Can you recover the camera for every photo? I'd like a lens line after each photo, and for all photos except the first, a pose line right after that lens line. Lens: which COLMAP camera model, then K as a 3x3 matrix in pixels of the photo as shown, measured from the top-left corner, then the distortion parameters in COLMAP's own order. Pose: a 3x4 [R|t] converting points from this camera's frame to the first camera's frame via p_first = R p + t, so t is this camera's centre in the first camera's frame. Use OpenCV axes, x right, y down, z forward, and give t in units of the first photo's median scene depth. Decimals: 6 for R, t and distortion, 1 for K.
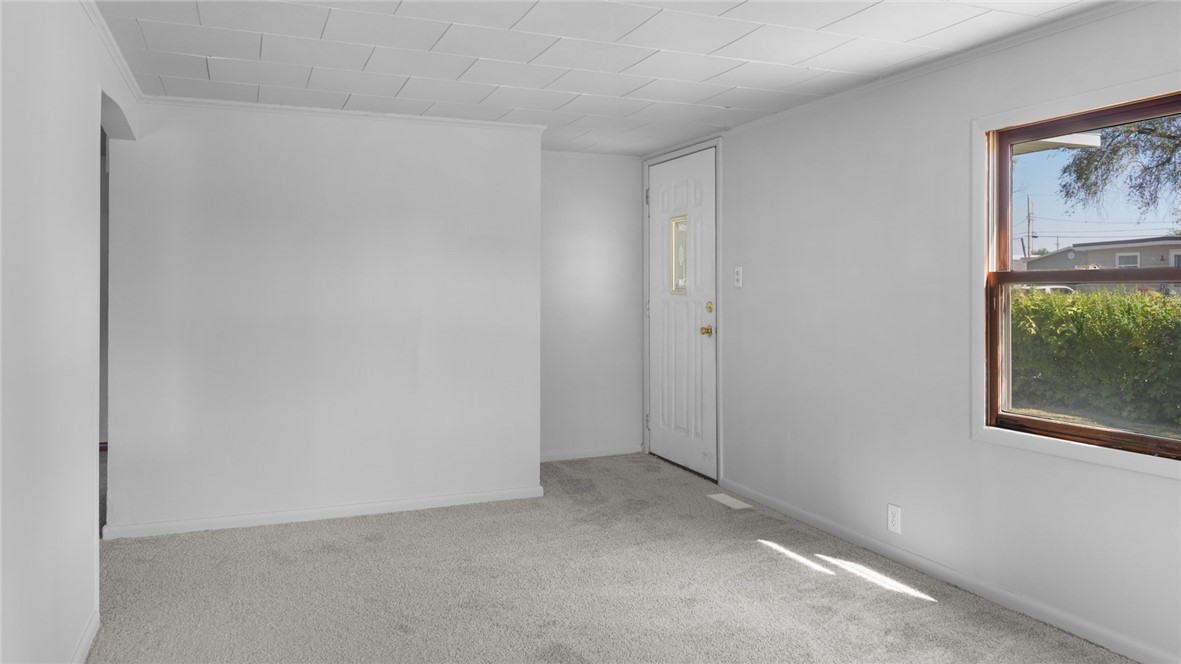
lens RADIAL K [[822.0, 0, 590.8], [0, 822.0, 290.4], [0, 0, 1]] dist [-0.008788, -0.005024]
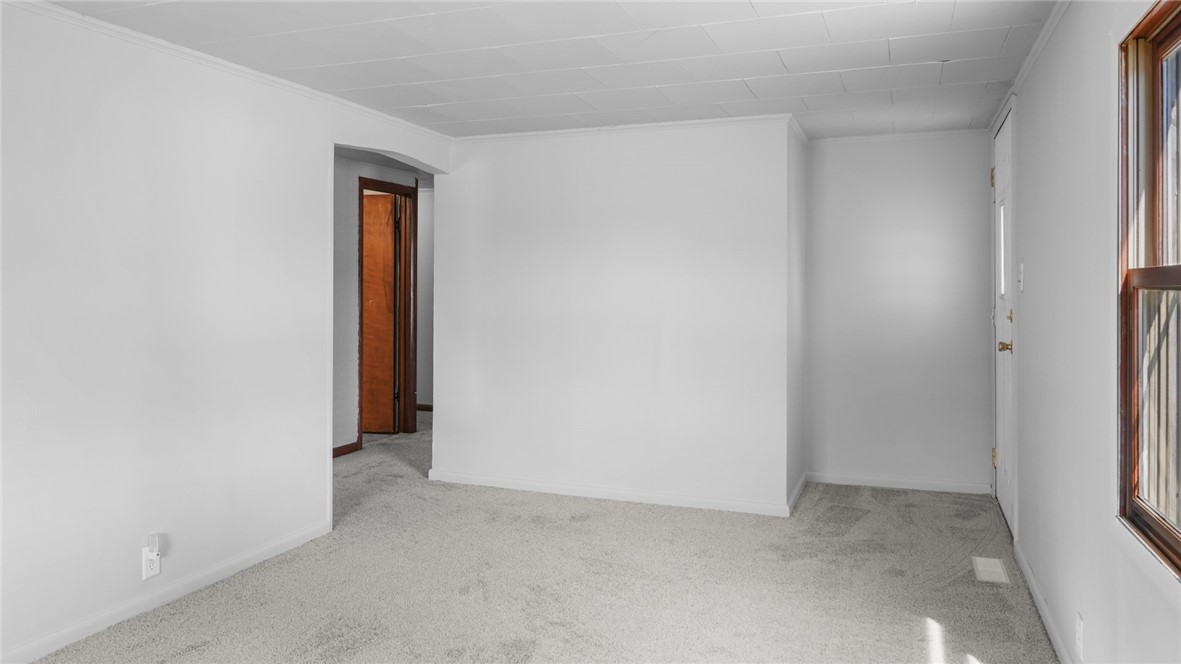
lens RADIAL K [[826.3, 0, 588.9], [0, 826.3, 268.7], [0, 0, 1]] dist [-0.006520, -0.003143]
pose [[0.722938, -0.009879, -0.690842, 0.507742], [-0.008046, 0.999710, -0.022715, -0.003920], [0.690866, 0.021980, 0.722648, 0.212999]]
